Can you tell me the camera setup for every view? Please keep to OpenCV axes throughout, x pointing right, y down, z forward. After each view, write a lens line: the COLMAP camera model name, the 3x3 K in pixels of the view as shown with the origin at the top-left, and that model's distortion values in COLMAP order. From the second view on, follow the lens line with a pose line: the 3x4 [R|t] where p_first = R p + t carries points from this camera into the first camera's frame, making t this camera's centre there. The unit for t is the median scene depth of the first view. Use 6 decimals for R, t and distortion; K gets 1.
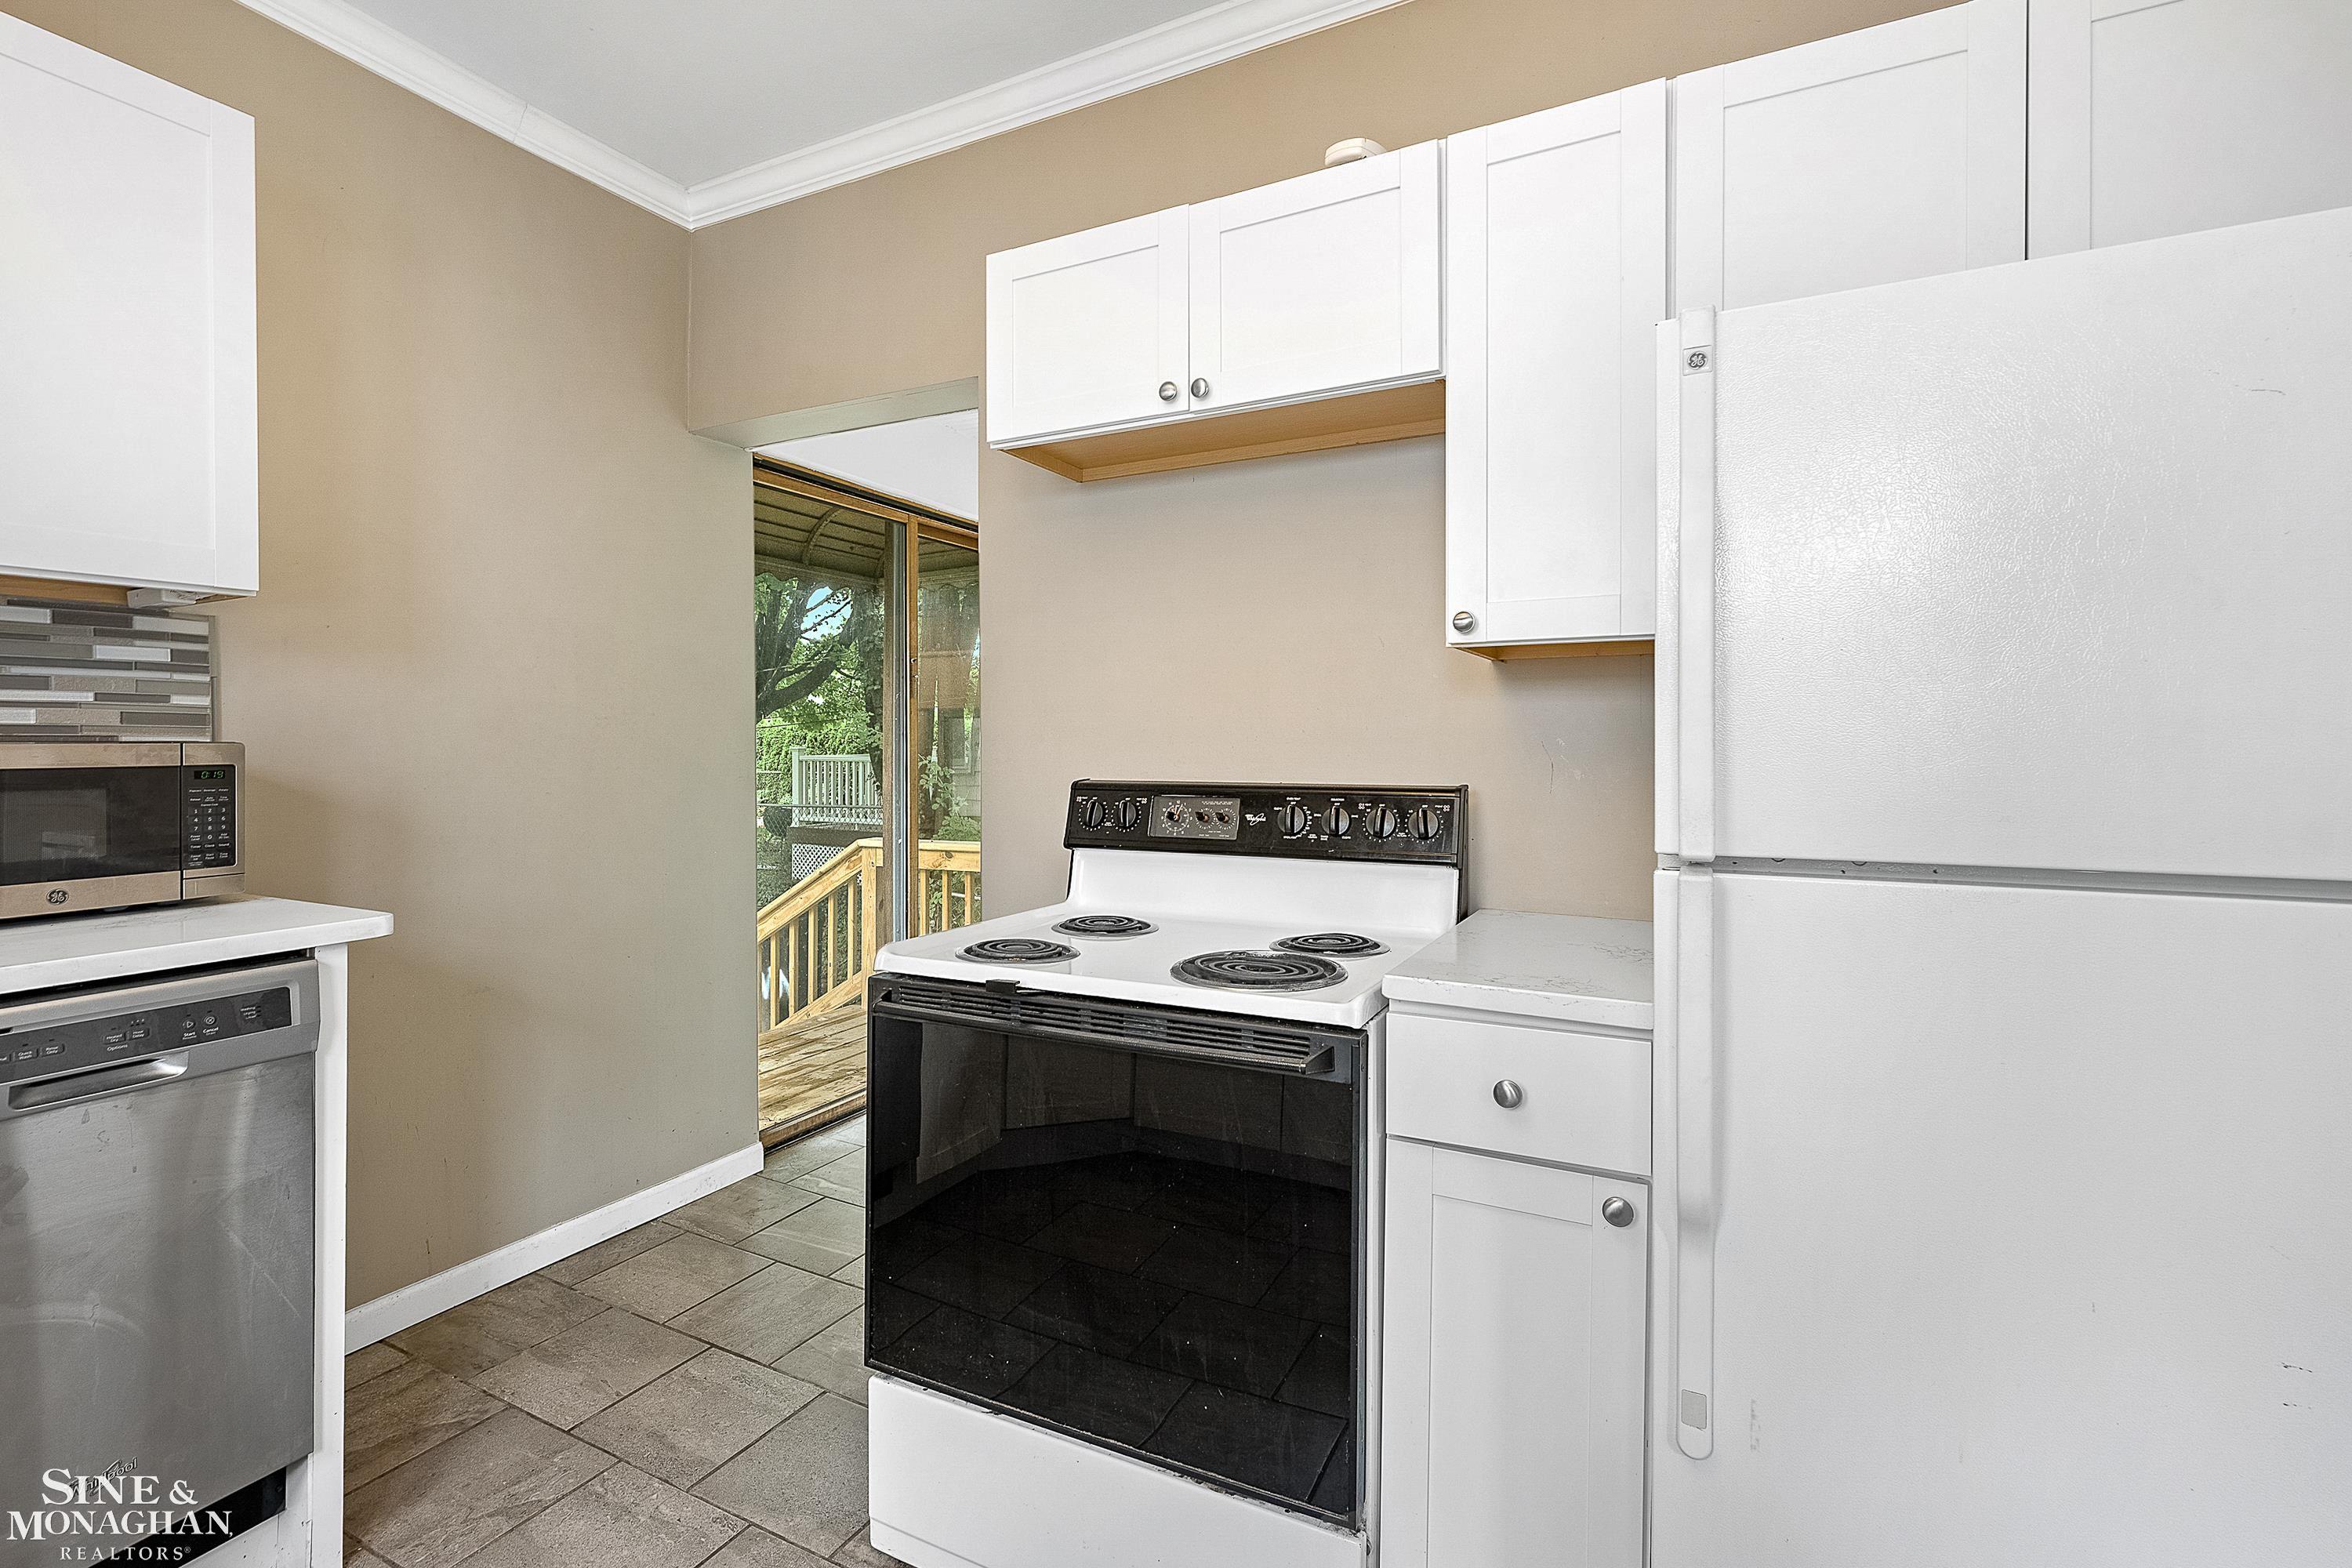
lens RADIAL K [[1063.6, 0, 1191.2], [0, 1063.6, 748.0], [0, 0, 1]] dist [0.013621, -0.000202]
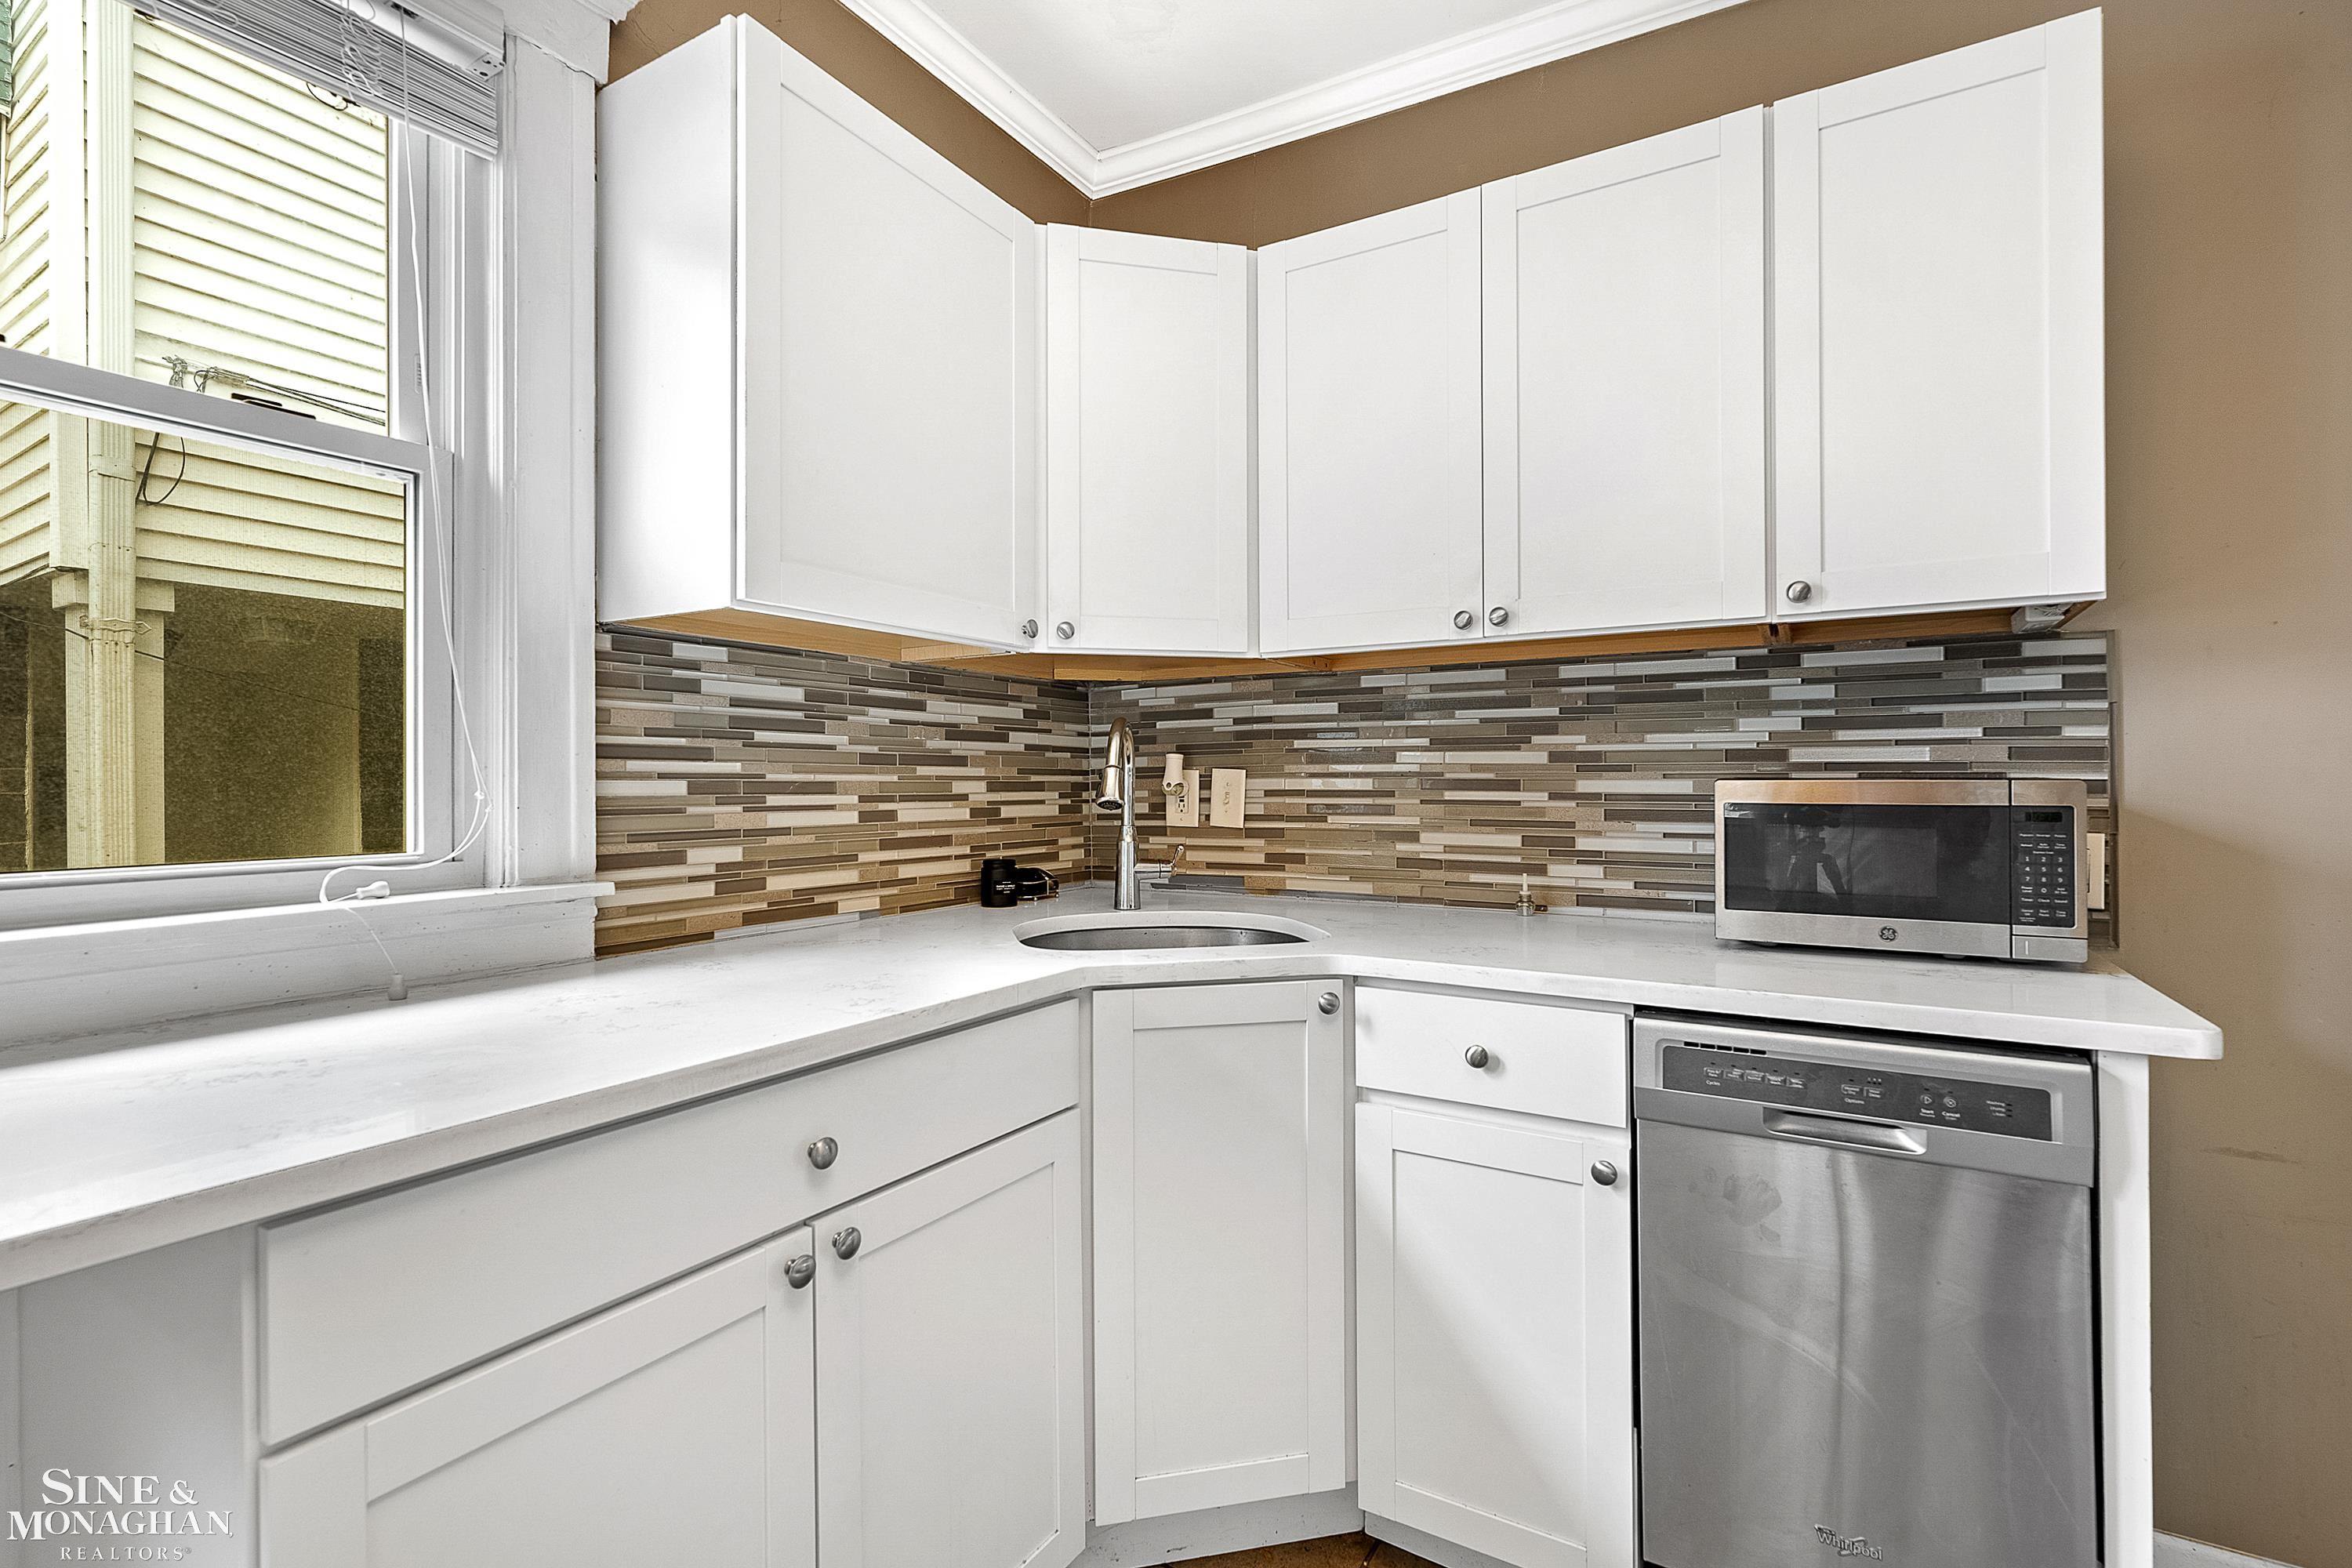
lens RADIAL K [[1063.6, 0, 1164.9], [0, 1063.6, 790.4], [0, 0, 1]] dist [0.013621, -0.000202]
pose [[-0.073373, 0.010459, -0.997250, -0.014464], [-0.009969, 0.999887, 0.011220, 0.001080], [0.997255, 0.010765, -0.073261, 0.358494]]
